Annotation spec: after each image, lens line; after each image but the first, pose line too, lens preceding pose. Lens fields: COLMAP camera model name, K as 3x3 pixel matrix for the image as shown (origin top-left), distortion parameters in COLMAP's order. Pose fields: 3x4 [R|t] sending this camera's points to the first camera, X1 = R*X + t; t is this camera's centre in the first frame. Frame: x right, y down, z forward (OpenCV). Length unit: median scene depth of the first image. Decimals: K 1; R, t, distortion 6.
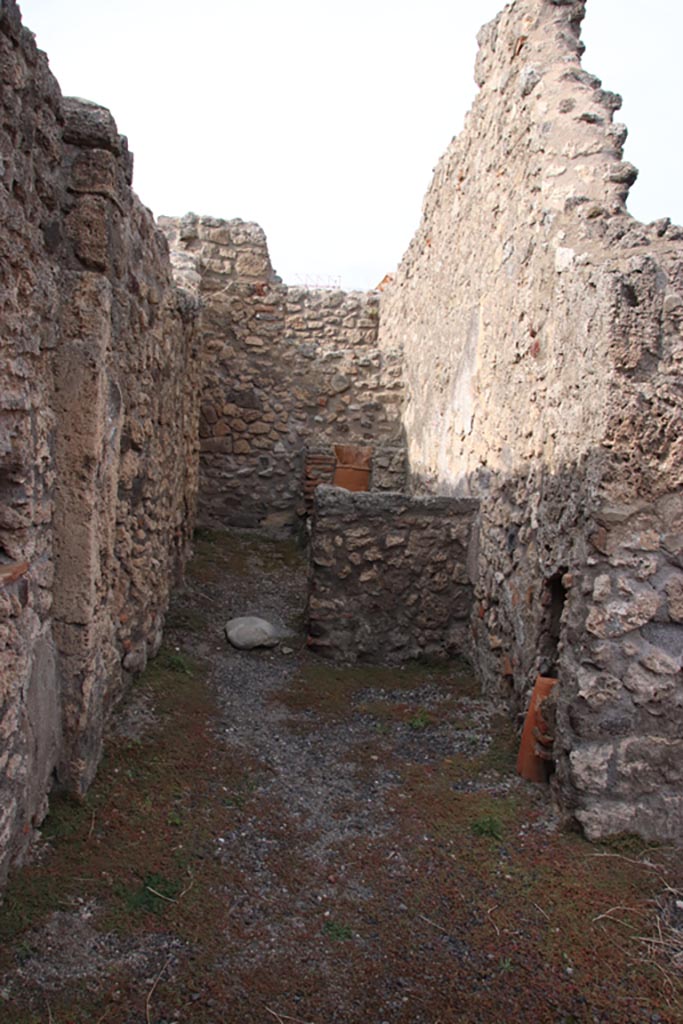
lens RADIAL K [[846.6, 0, 343.4], [0, 846.6, 514.3], [0, 0, 1]] dist [-0.089221, 0.013460]
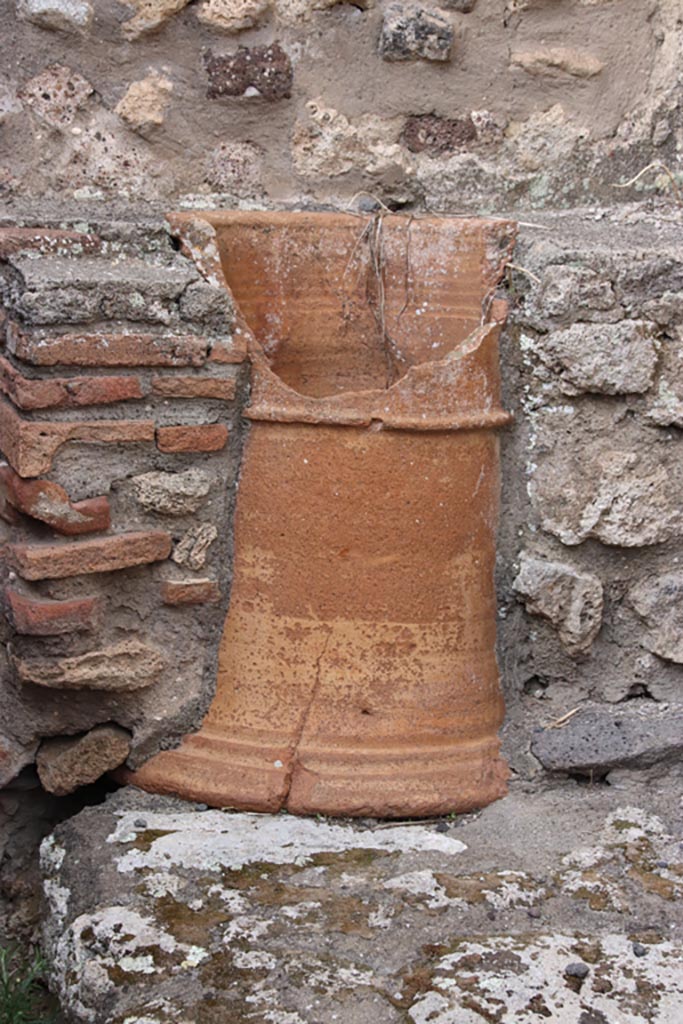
lens RADIAL K [[2389.6, 0, 337.6], [0, 2389.6, 541.1], [0, 0, 1]] dist [0.634365, 0.000000]
pose [[0.987792, -0.067962, 0.140175, -0.058664], [0.046544, 0.987472, 0.150774, -0.113174], [-0.148666, -0.142409, 0.978580, 0.796816]]
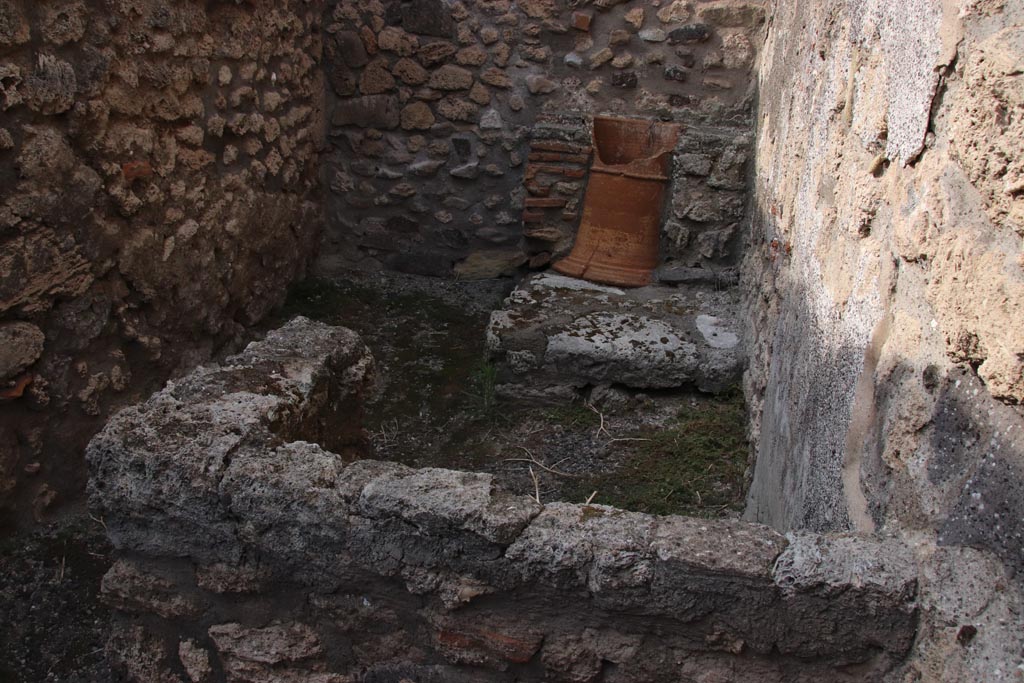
lens RADIAL K [[846.6, 0, 510.4], [0, 846.6, 340.2], [0, 0, 1]] dist [-0.089221, 0.013460]
pose [[0.959184, 0.097466, -0.265454, 0.098279], [-0.038137, 0.974735, 0.220086, -0.080213], [0.280198, -0.200980, 0.938667, 0.673781]]
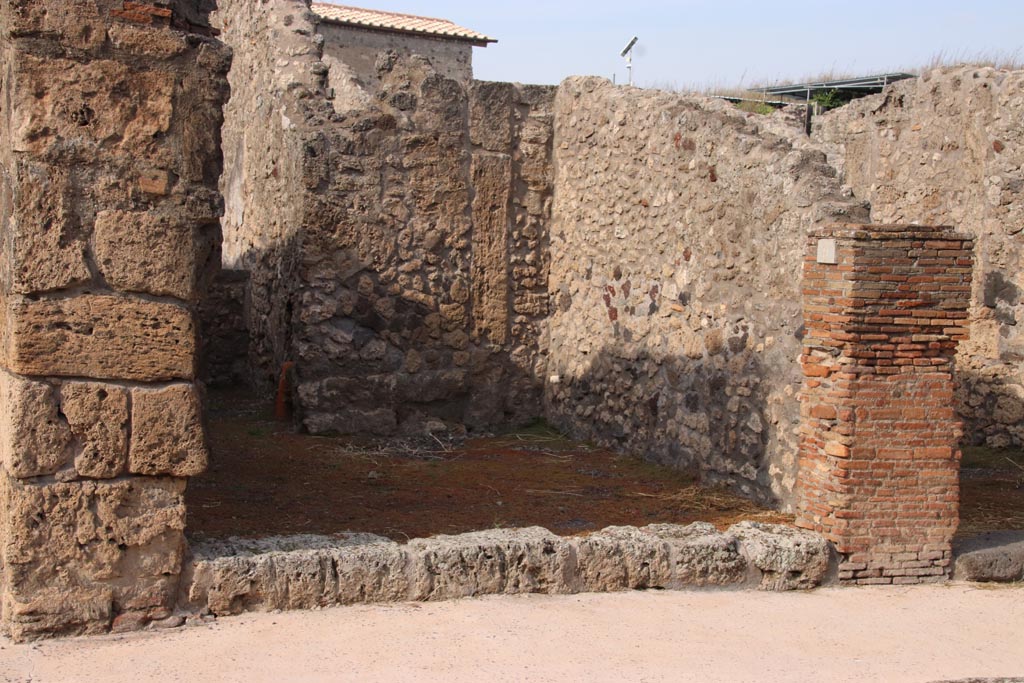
lens RADIAL K [[1477.6, 0, 511.6], [0, 1477.6, 342.0], [0, 0, 1]] dist [0.176780, 0.000000]
pose [[0.953558, -0.042980, 0.298129, -0.169313], [0.051267, 0.998484, -0.020029, 0.172812], [-0.296816, 0.034383, 0.954315, -1.503618]]
